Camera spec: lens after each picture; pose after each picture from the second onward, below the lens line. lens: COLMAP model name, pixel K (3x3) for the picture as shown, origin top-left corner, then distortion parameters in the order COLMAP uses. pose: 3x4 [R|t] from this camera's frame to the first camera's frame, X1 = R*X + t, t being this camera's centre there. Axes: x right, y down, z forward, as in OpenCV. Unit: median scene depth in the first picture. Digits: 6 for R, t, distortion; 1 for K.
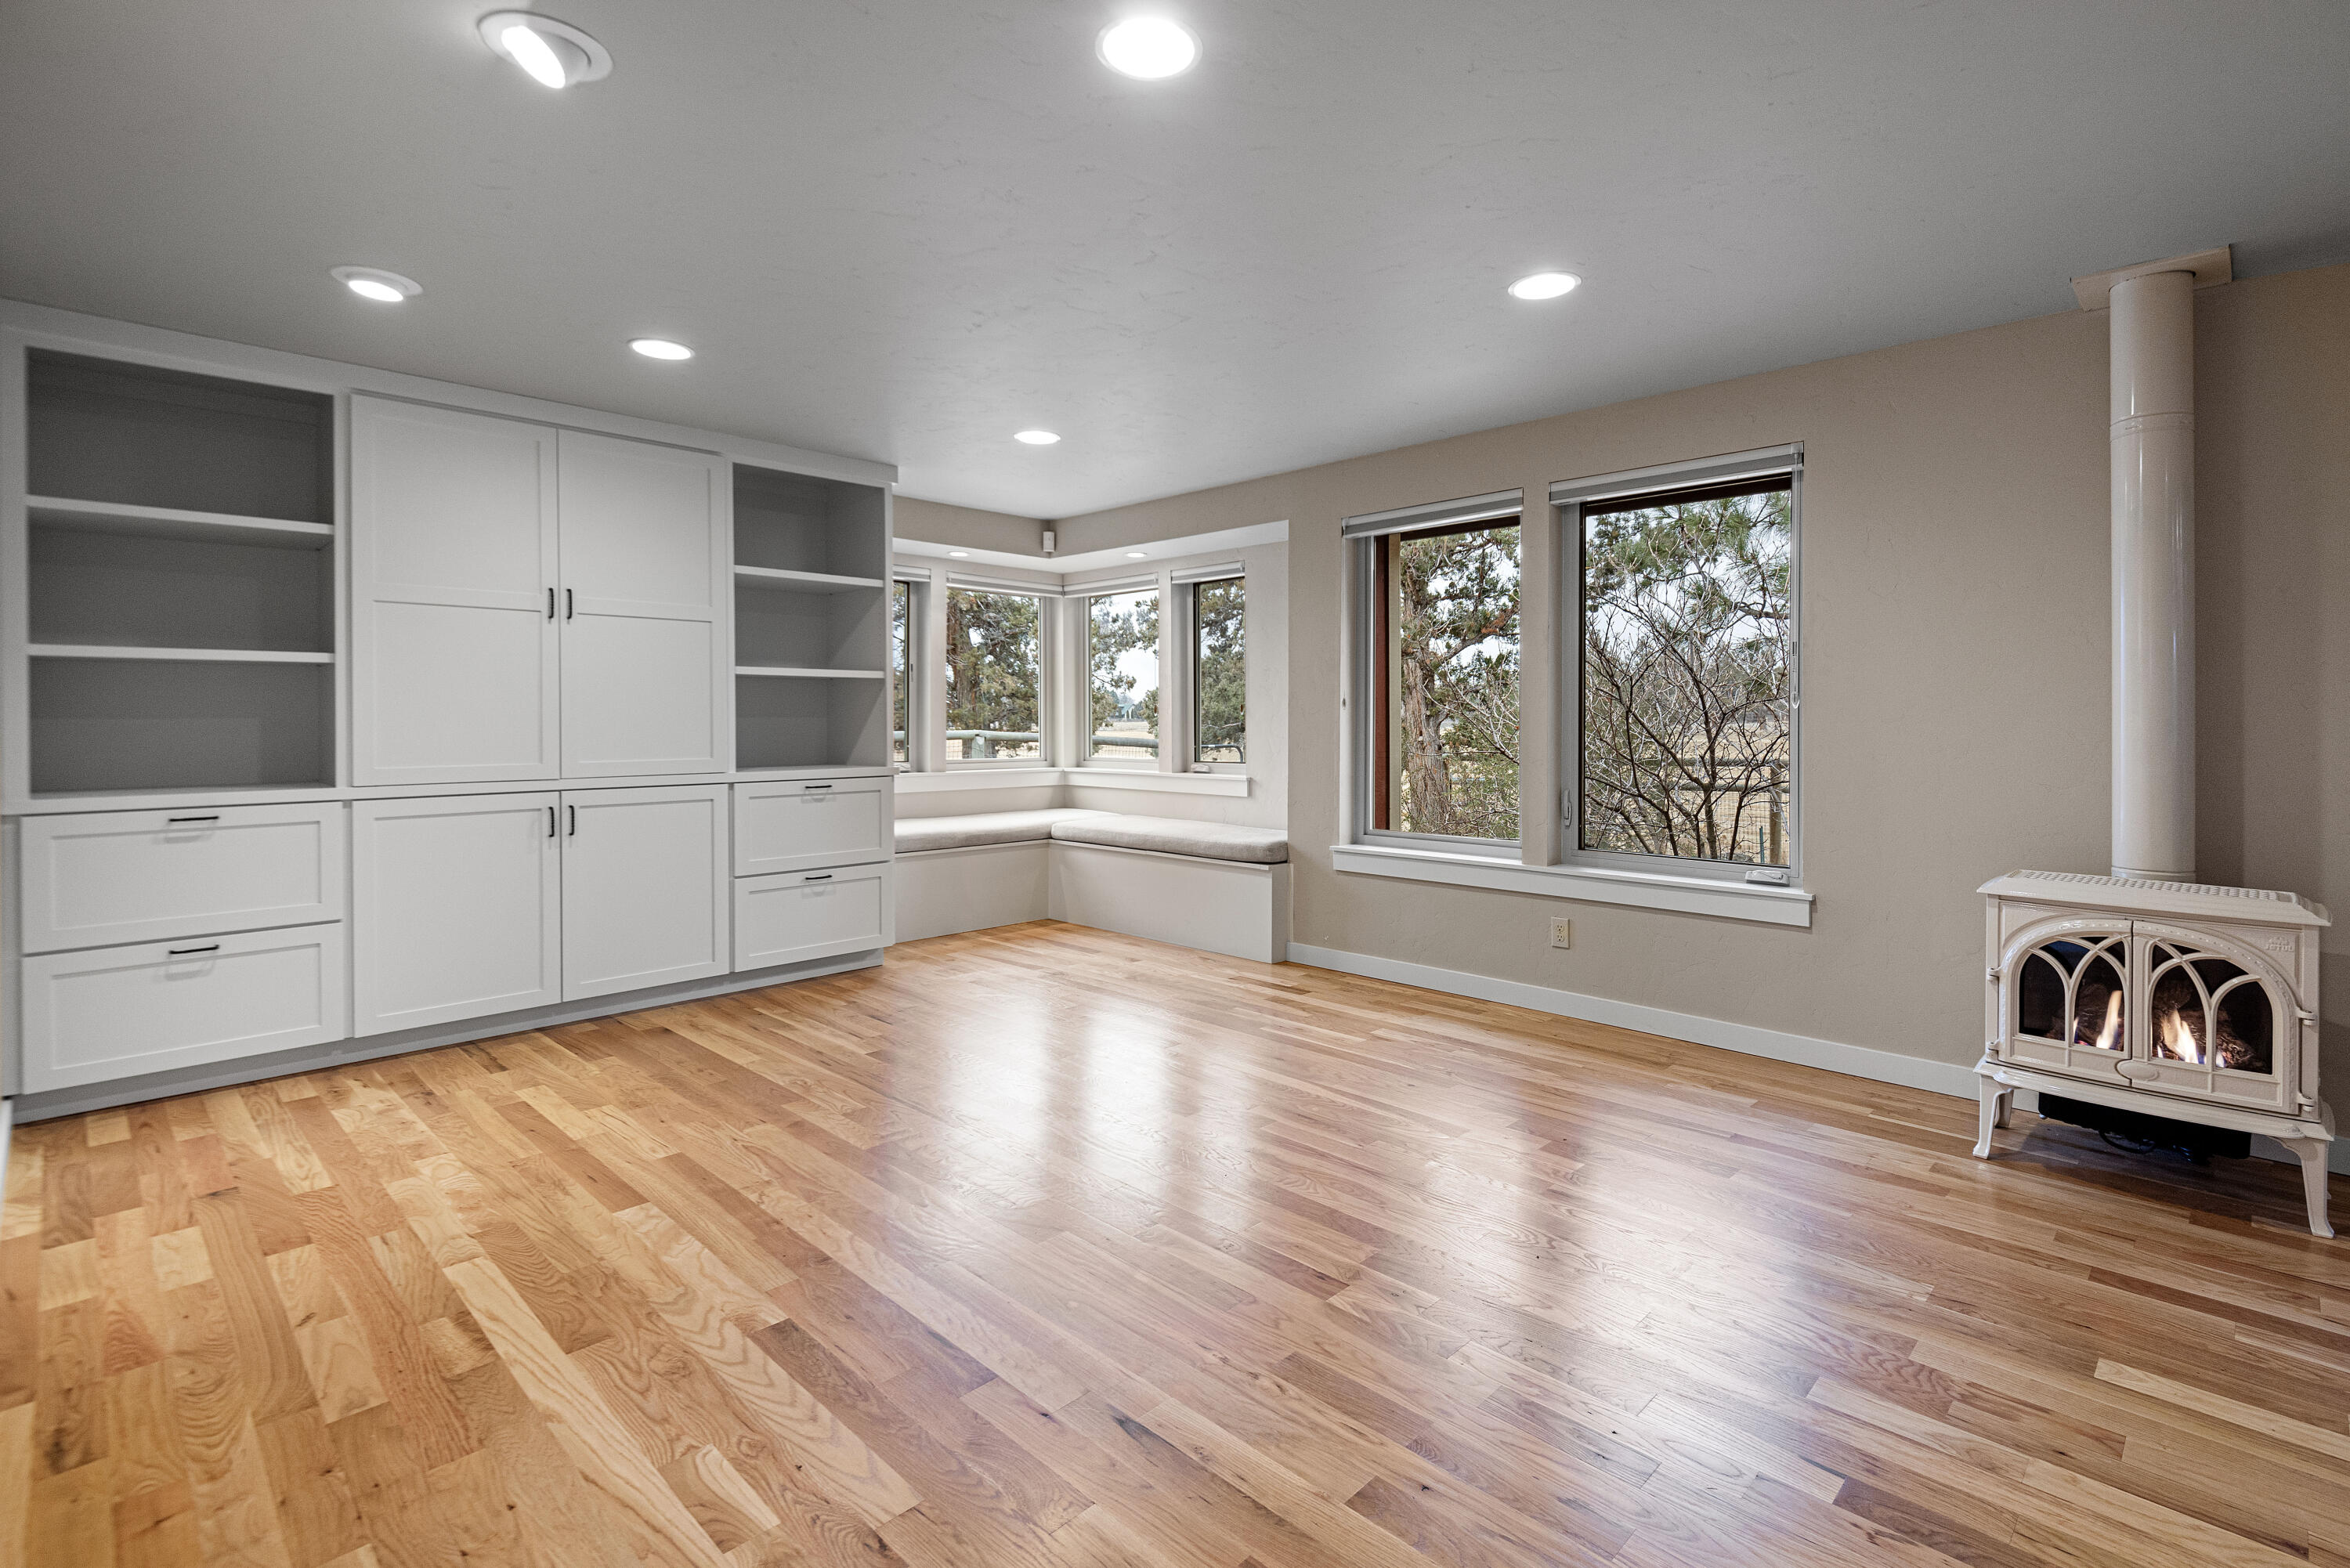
lens RADIAL K [[1049.1, 0, 1180.1], [0, 1049.1, 735.3], [0, 0, 1]] dist [-0.003722, -0.000899]
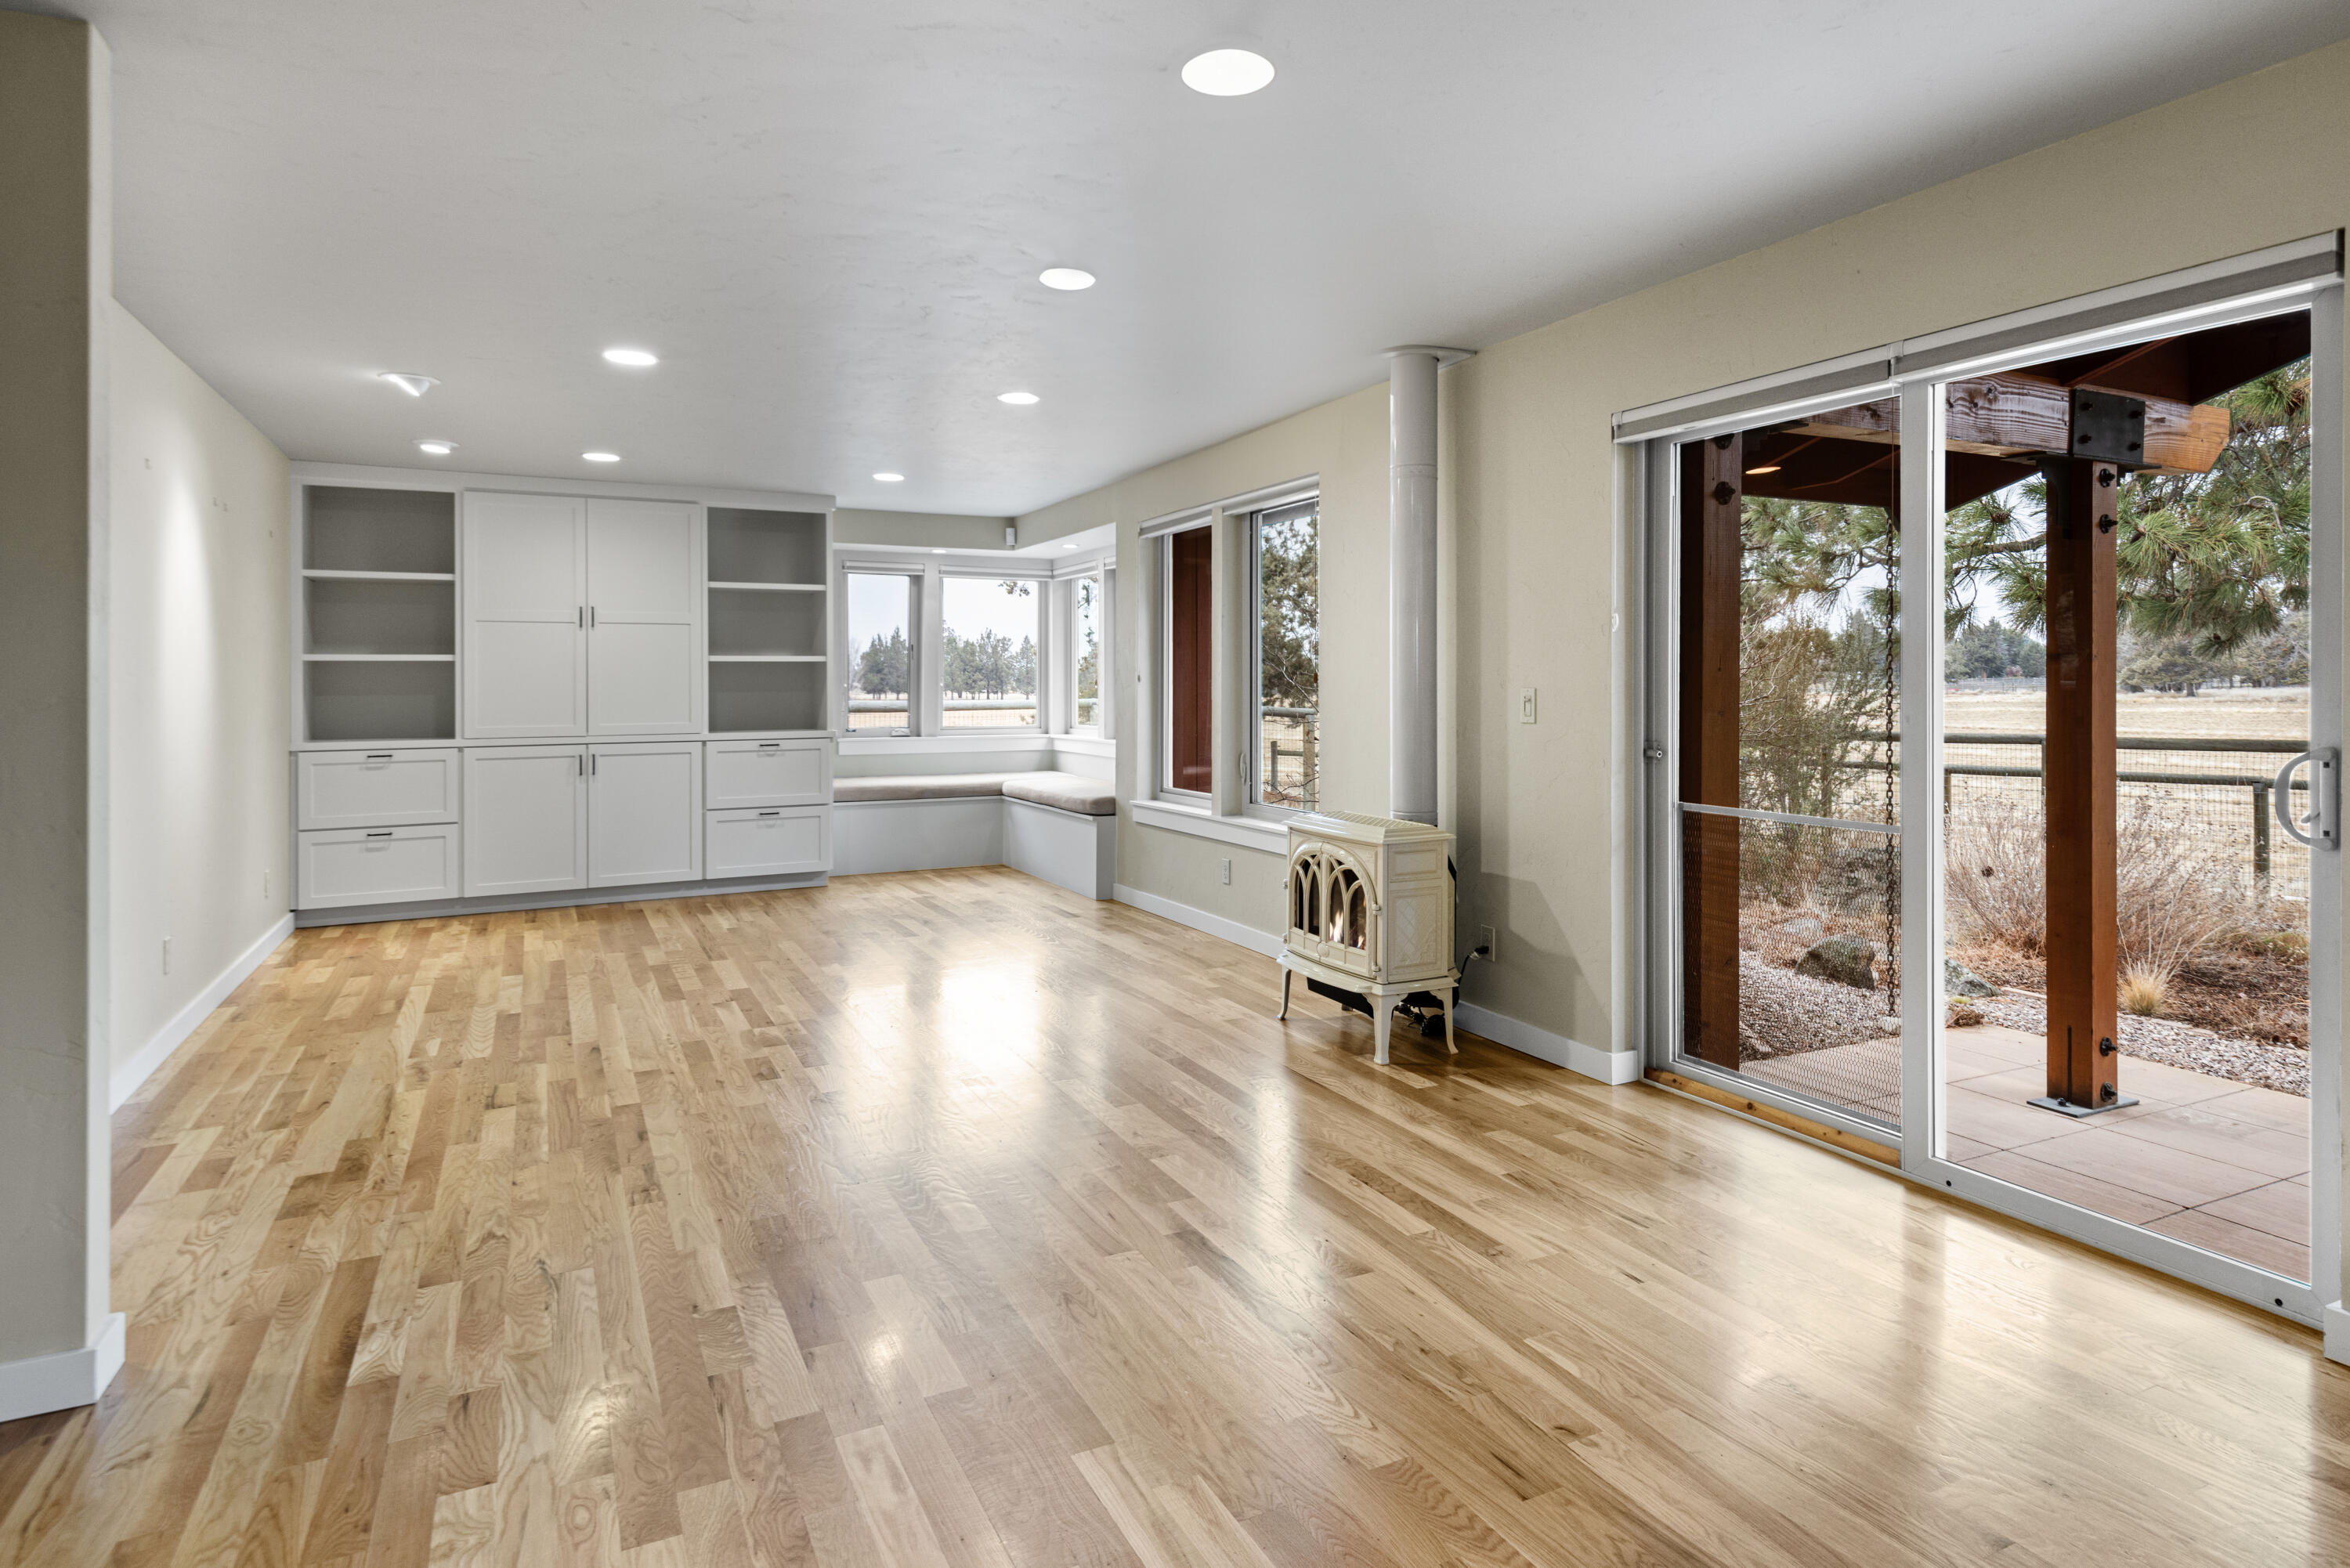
lens RADIAL K [[1358.1, 0, 1171.7], [0, 1358.1, 695.7], [0, 0, 1]] dist [0.001021, 0.000168]
pose [[0.931241, -0.001083, -0.364402, 0.785193], [-0.000279, 0.999993, -0.003686, -0.007153], [0.364404, 0.003534, 0.931234, -0.430118]]
